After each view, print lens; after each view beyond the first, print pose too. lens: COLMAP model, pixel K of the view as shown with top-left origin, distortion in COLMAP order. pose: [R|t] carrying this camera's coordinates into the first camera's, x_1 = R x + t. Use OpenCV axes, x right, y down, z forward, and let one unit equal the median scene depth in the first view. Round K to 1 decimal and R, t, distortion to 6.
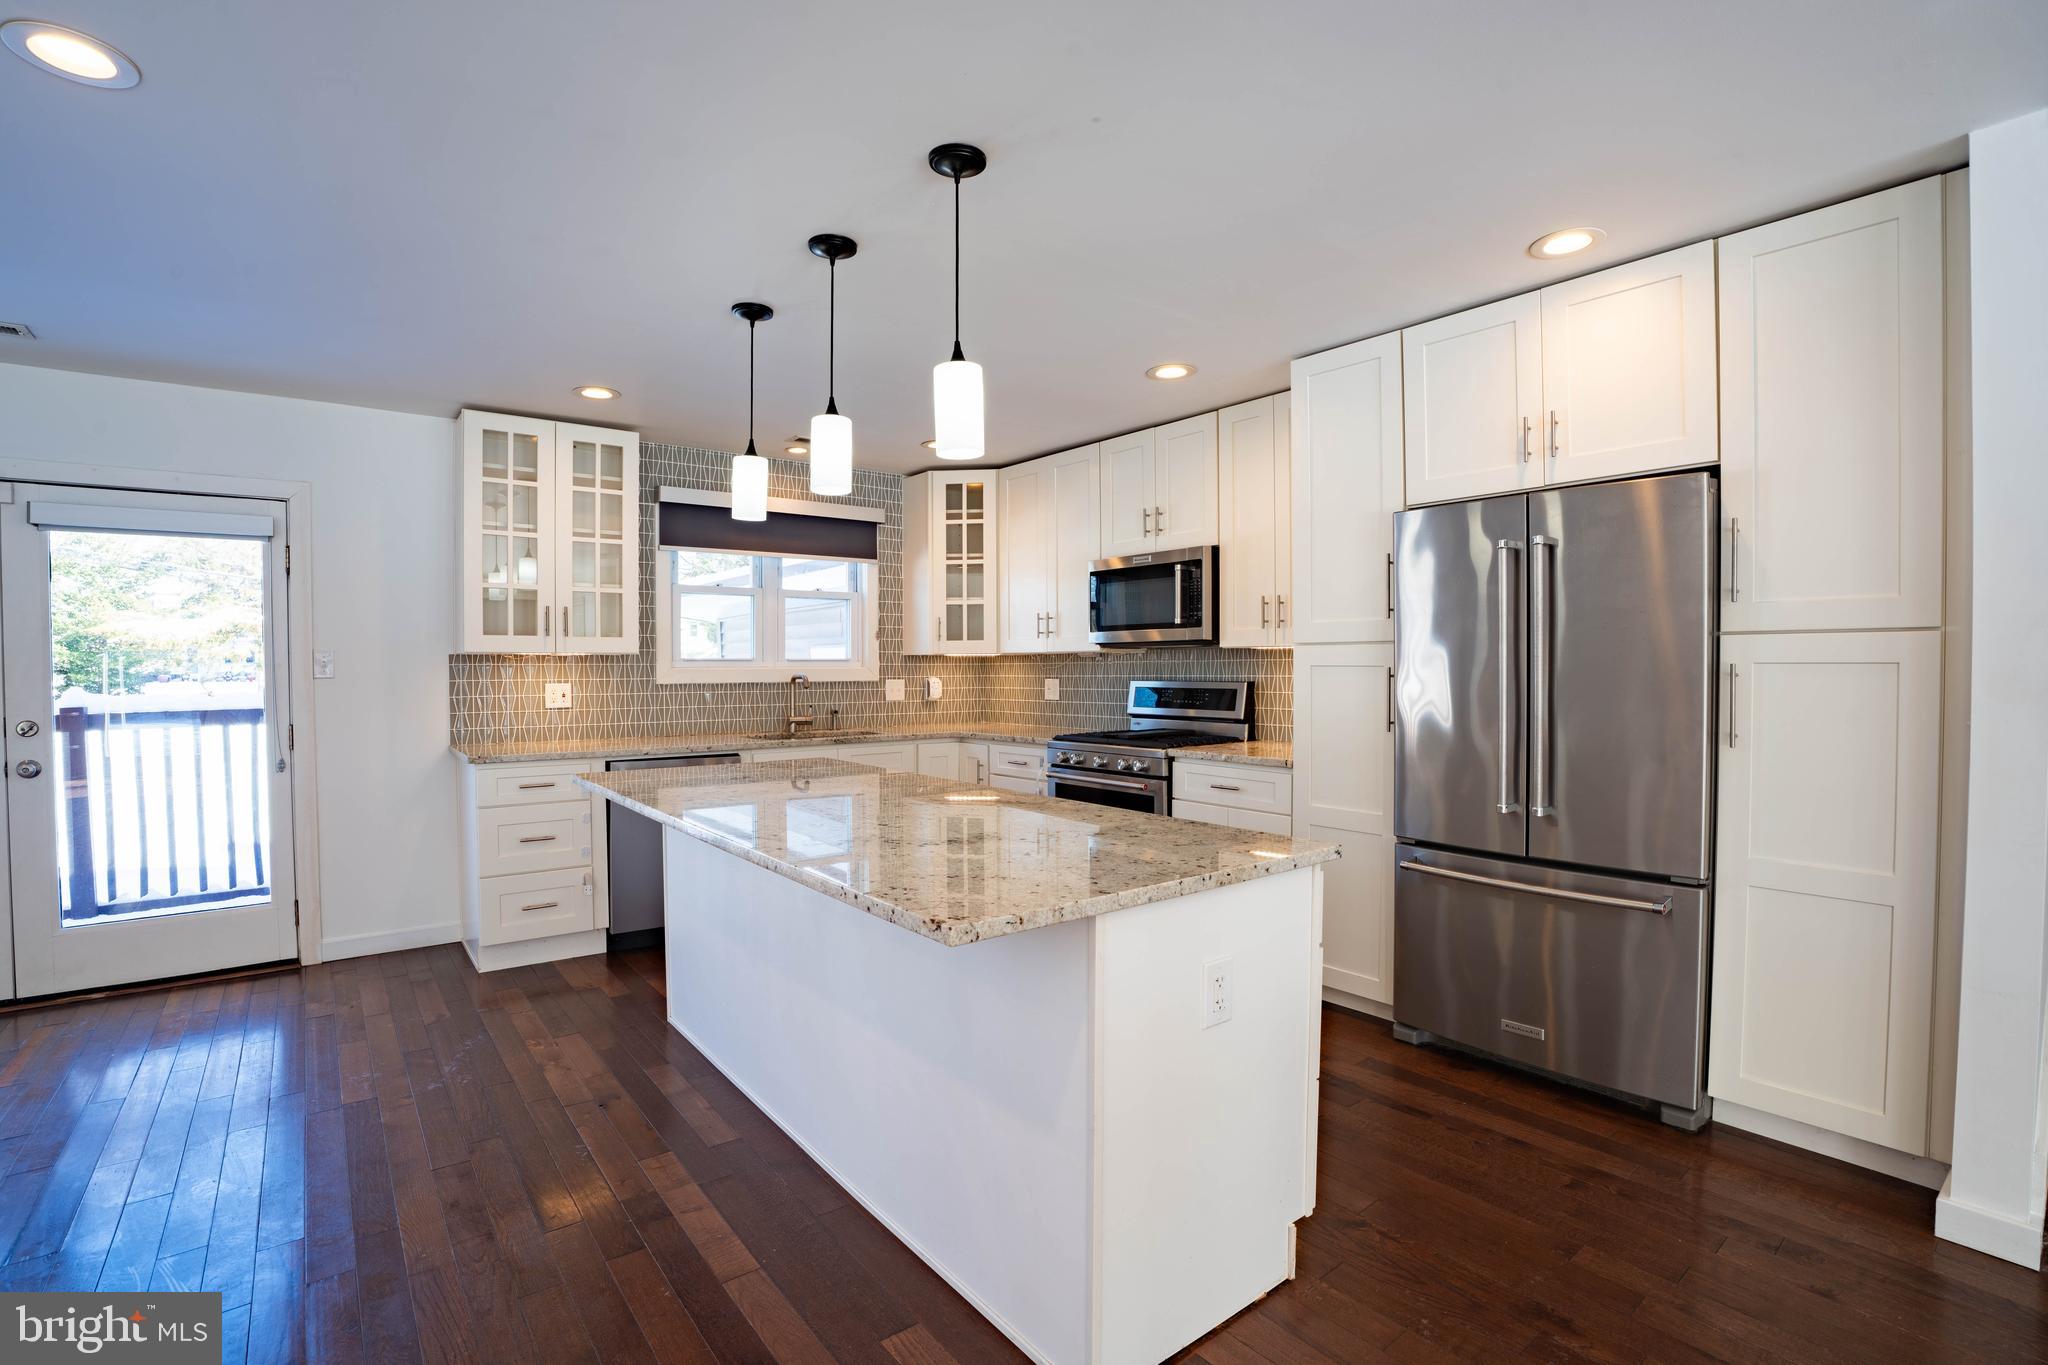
lens RADIAL K [[950.7, 0, 1029.3], [0, 950.7, 680.1], [0, 0, 1]] dist [-0.072158, 0.019456]
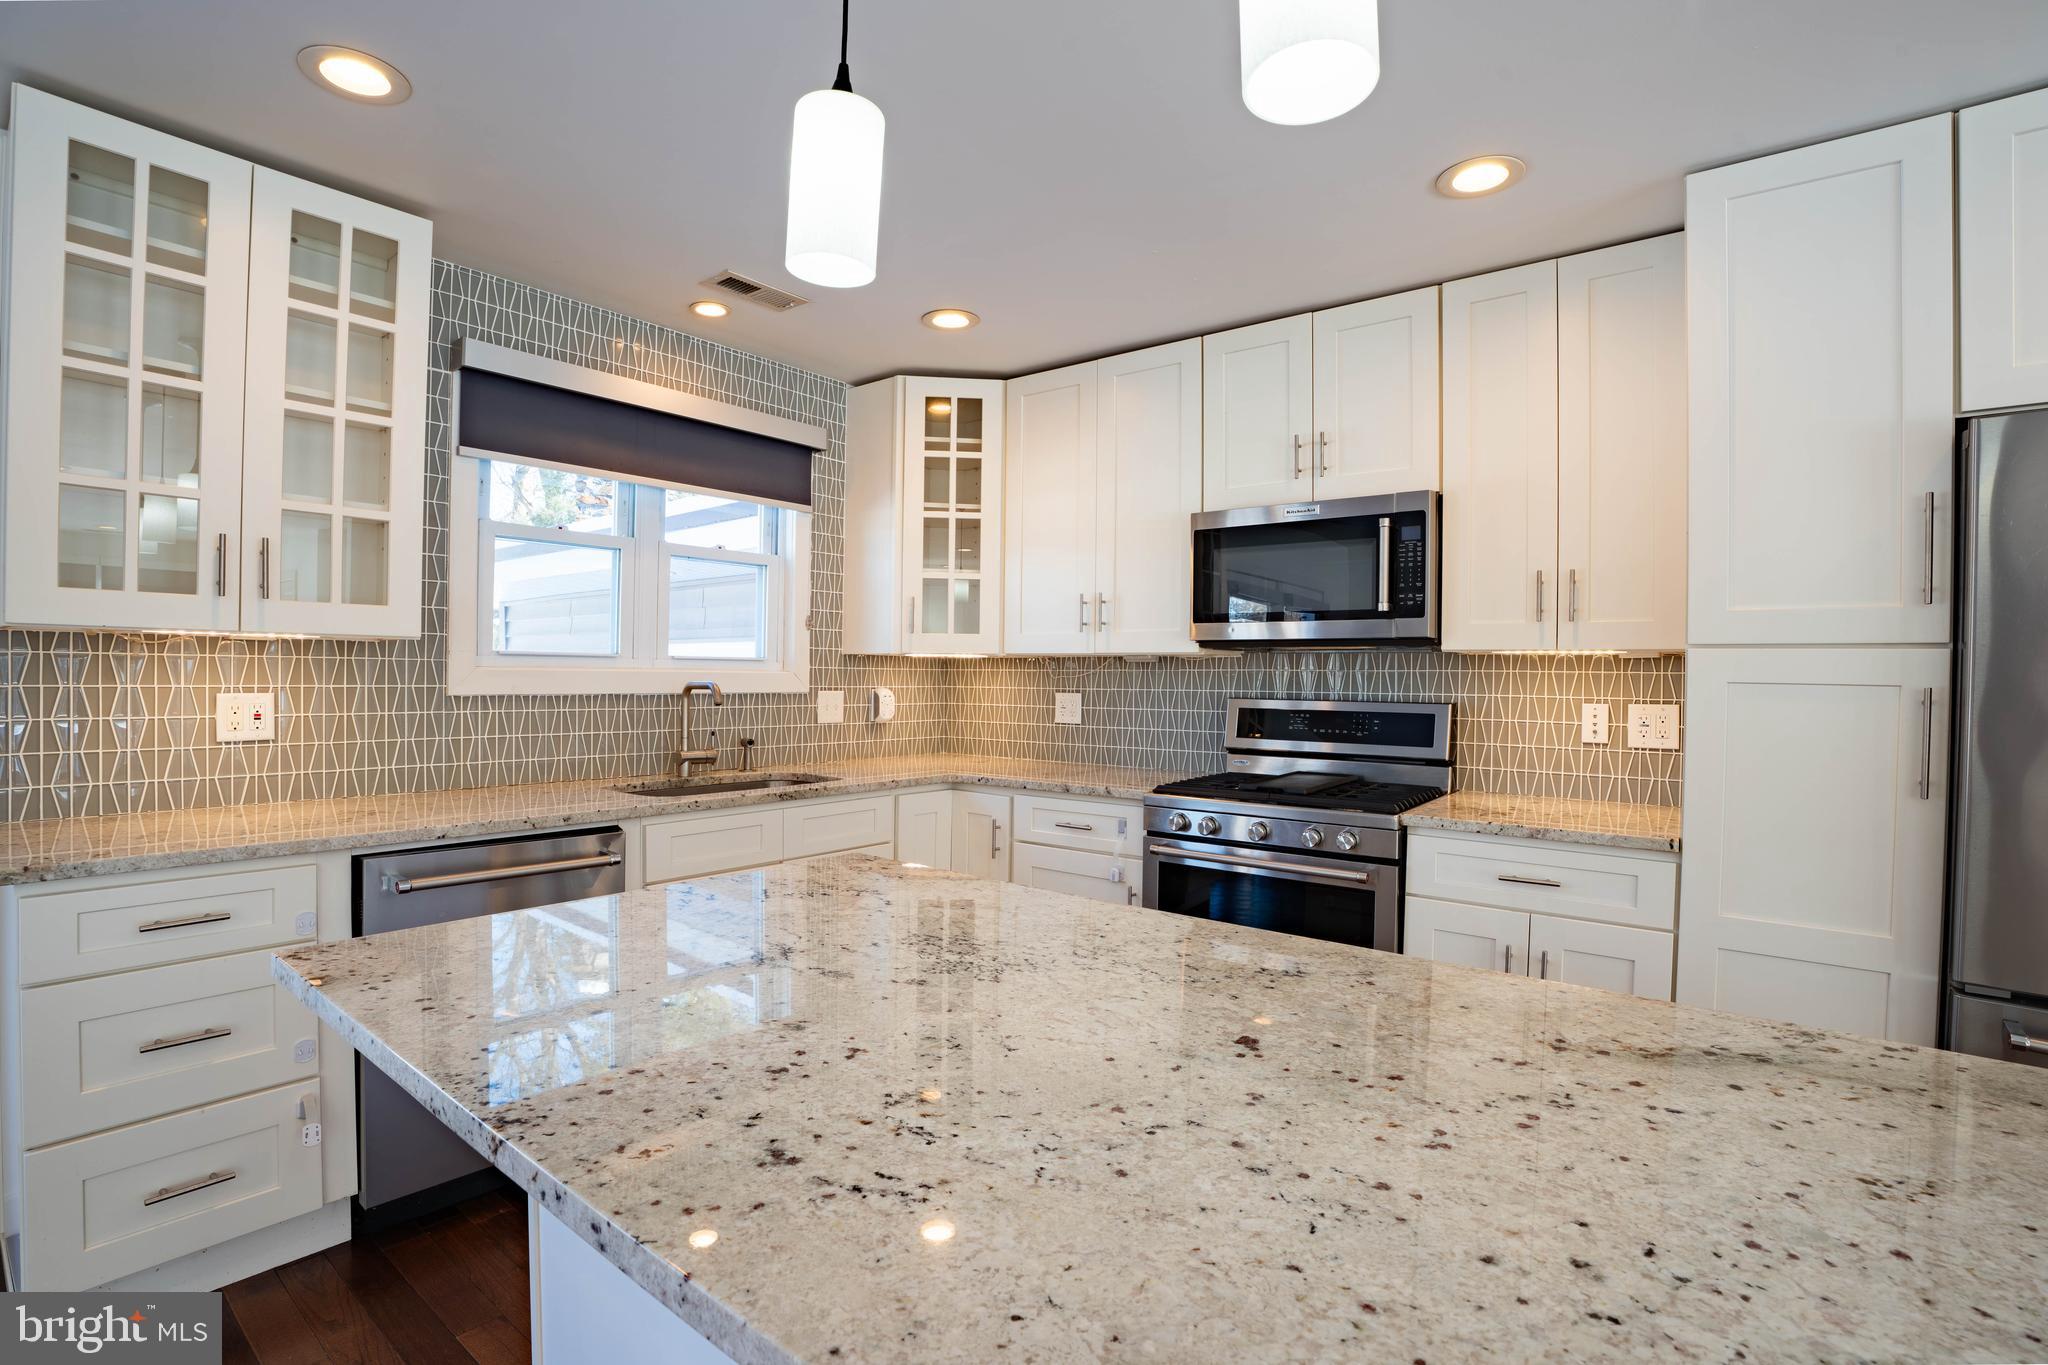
lens RADIAL K [[950.7, 0, 1029.3], [0, 950.7, 680.1], [0, 0, 1]] dist [-0.072158, 0.019456]
pose [[0.972088, 0.014786, 0.234151, -0.194379], [-0.012769, 0.999867, -0.010130, -0.003863], [-0.234270, 0.006858, 0.972147, 0.395986]]
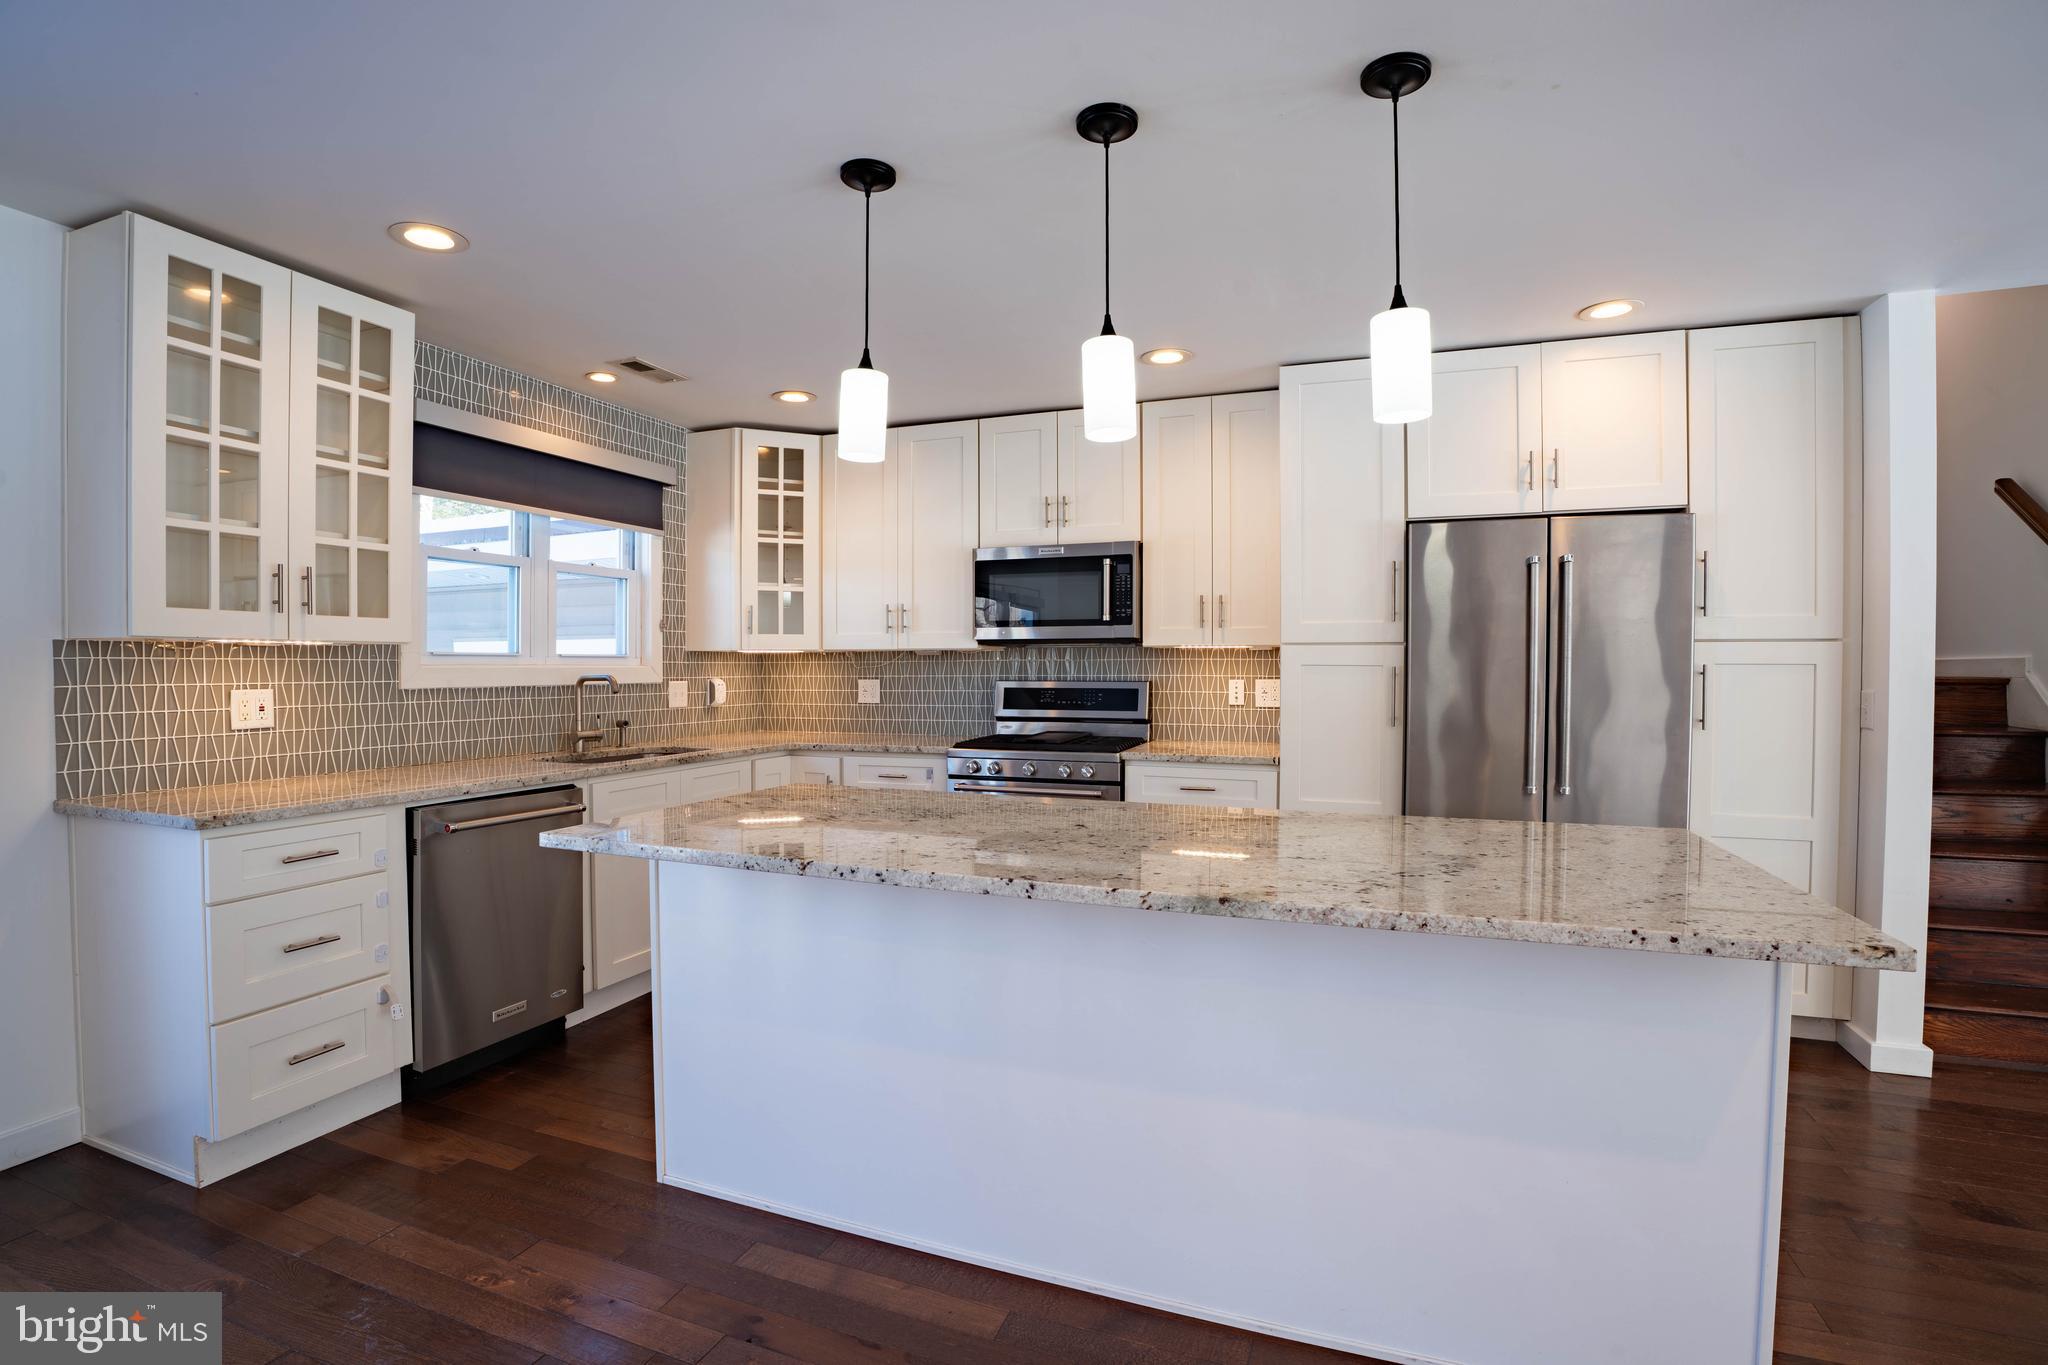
lens RADIAL K [[940.8, 0, 1024.0], [0, 940.8, 682.5], [0, 0, 1]] dist [-0.069159, 0.021157]
pose [[0.856803, -0.005630, 0.515613, -0.358034], [0.005062, 0.999984, 0.002507, -0.000027], [-0.515619, 0.000462, 0.856818, 0.205711]]
